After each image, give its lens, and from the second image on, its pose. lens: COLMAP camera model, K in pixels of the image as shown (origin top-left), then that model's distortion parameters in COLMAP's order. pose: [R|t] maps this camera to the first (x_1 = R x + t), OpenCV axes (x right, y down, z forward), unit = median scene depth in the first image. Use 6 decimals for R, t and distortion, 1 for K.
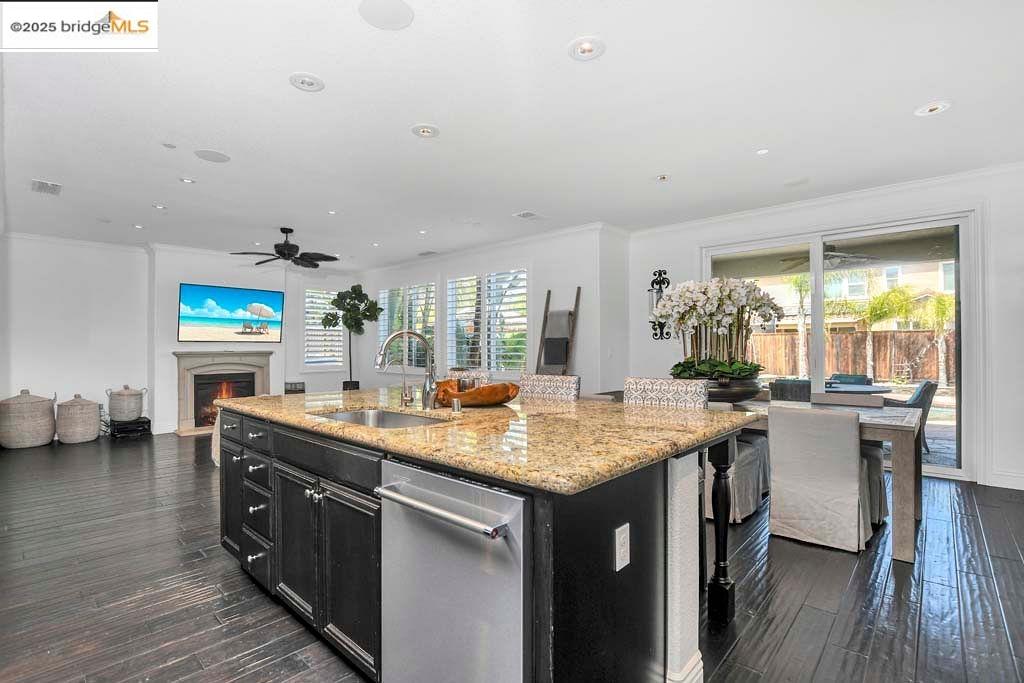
lens RADIAL K [[477.9, 0, 505.0], [0, 477.9, 343.8], [0, 0, 1]] dist [-0.028730, 0.003732]
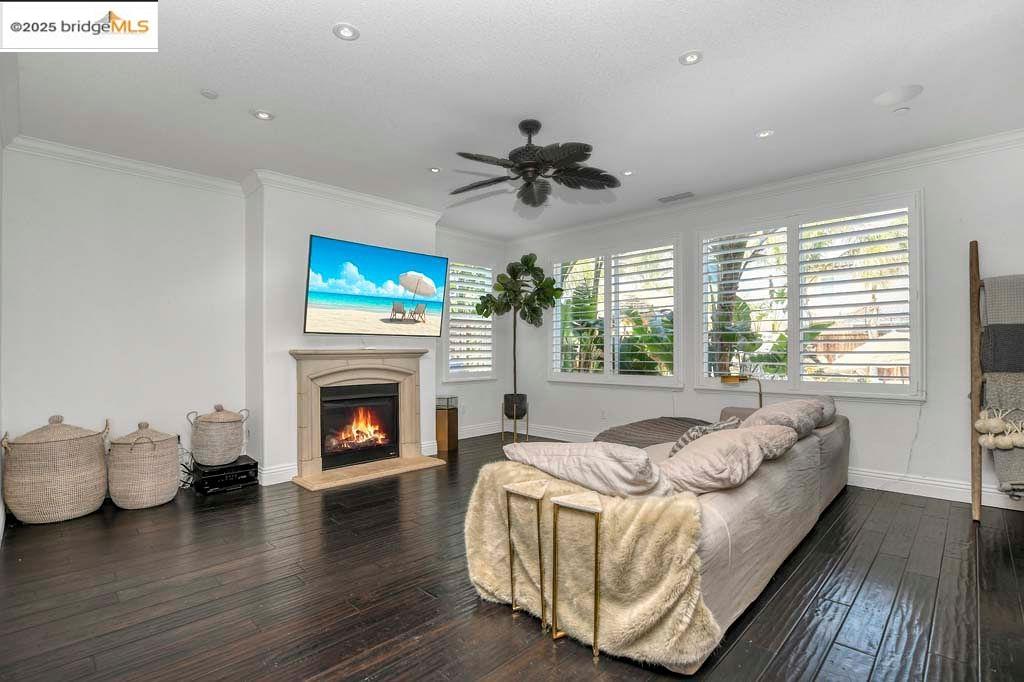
lens RADIAL K [[477.9, 0, 491.6], [0, 477.9, 339.6], [0, 0, 1]] dist [-0.028730, 0.003732]
pose [[0.999088, 0.003628, -0.042537, -0.406847], [-0.004079, 0.999936, -0.010521, 0.009336], [0.042496, 0.010685, 0.999039, 0.385695]]
